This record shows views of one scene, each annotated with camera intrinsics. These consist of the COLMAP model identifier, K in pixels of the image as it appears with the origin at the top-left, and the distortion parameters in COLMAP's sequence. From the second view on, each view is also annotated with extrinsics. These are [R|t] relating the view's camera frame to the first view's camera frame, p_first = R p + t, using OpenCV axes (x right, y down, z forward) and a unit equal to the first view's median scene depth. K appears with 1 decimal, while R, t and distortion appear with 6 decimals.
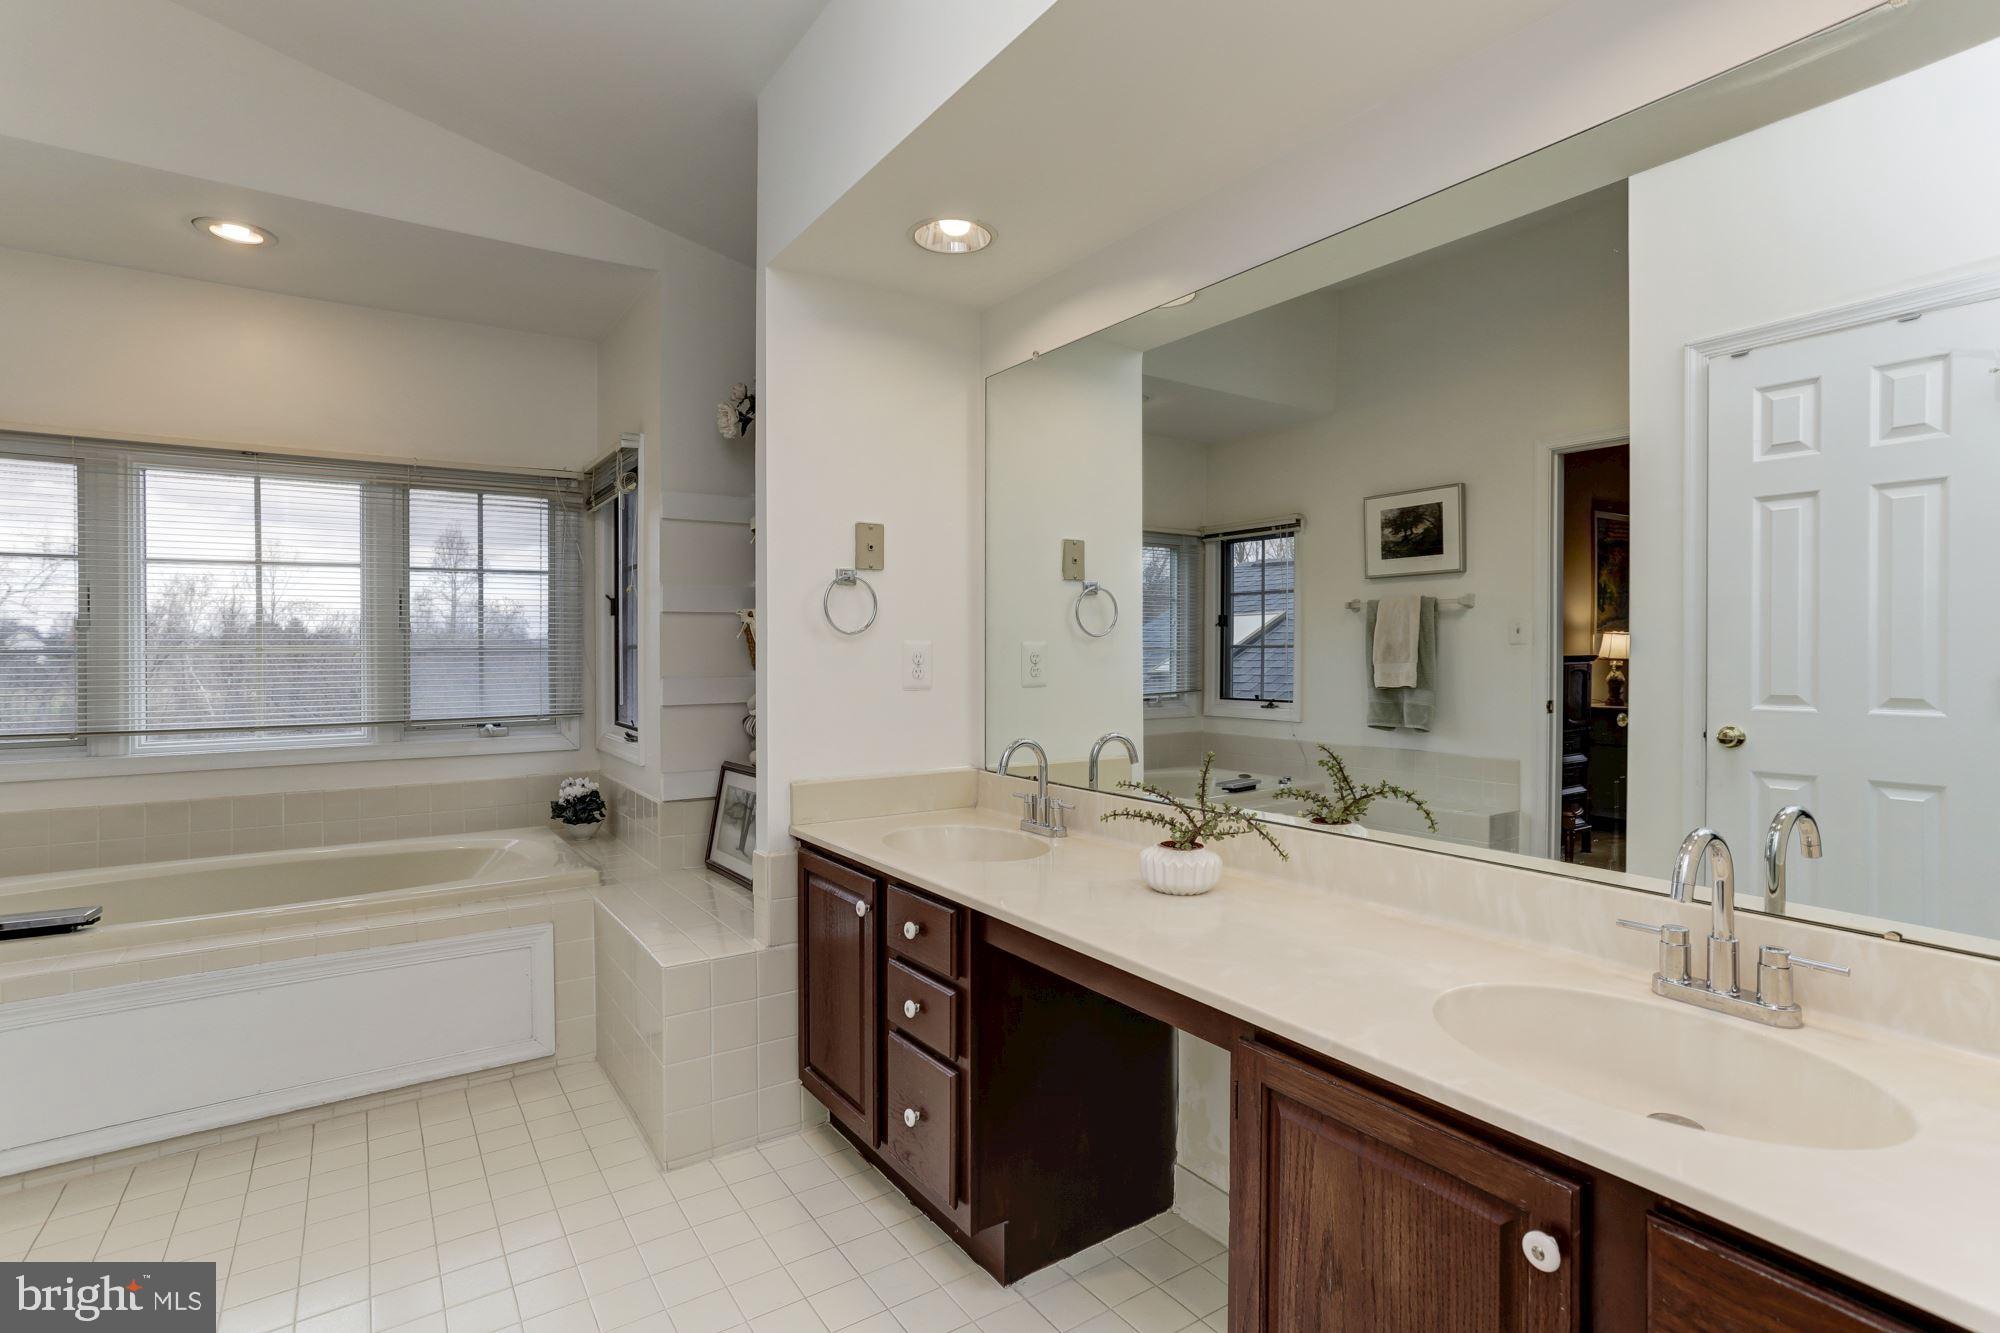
lens RADIAL K [[995.2, 0, 997.2], [0, 995.2, 632.4], [0, 0, 1]] dist [-0.034800, 0.030116]
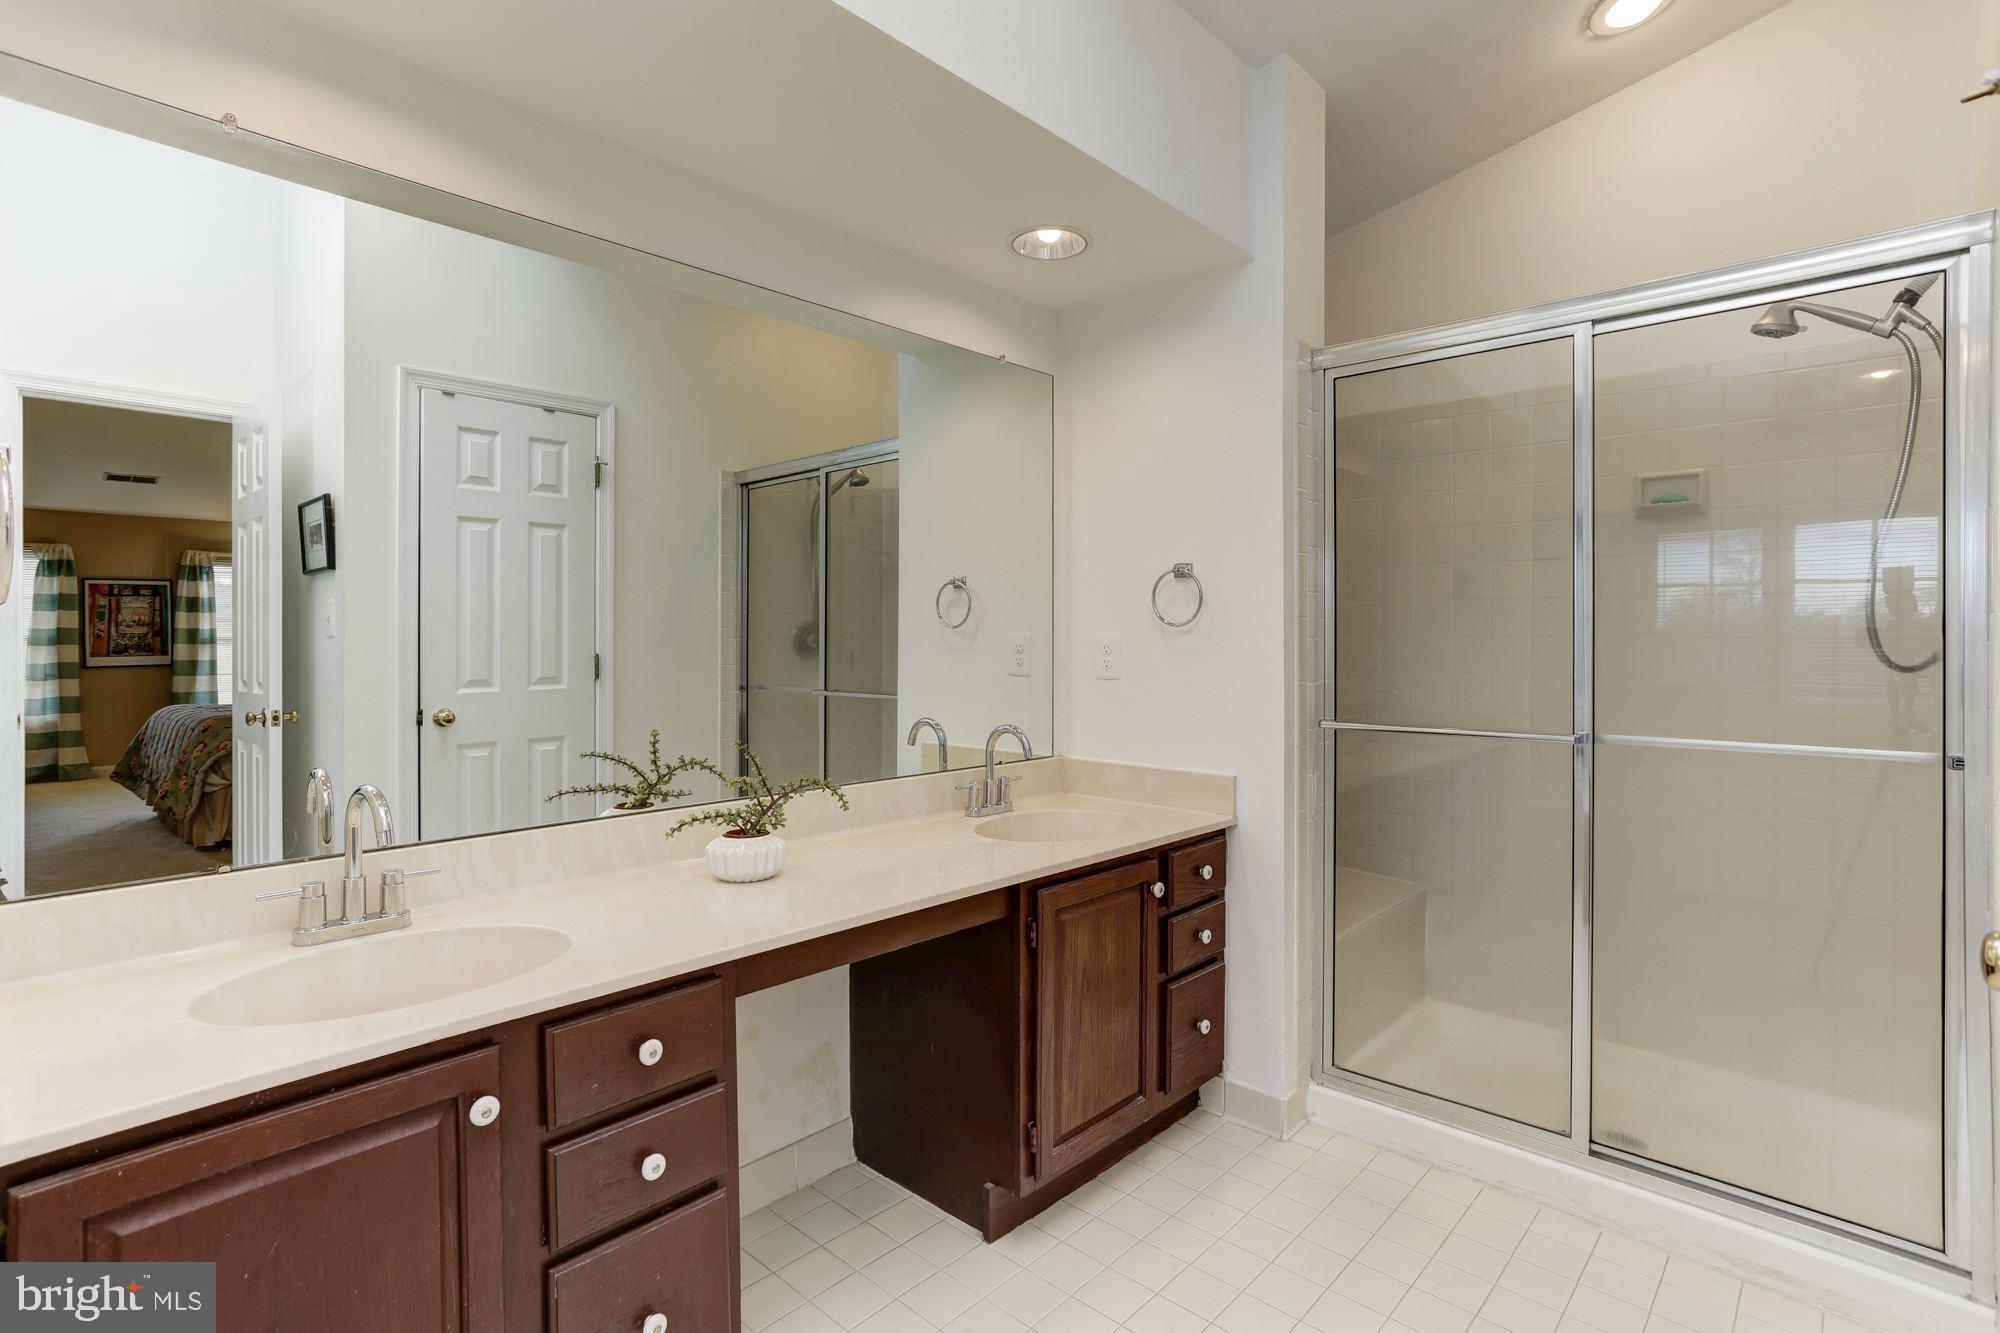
lens RADIAL K [[995.2, 0, 997.2], [0, 995.2, 632.4], [0, 0, 1]] dist [-0.034800, 0.030116]
pose [[-0.223347, 0.009271, 0.974695, -0.734534], [-0.010438, 0.999875, -0.011902, 0.015271], [-0.974683, -0.012832, -0.223222, 0.828758]]
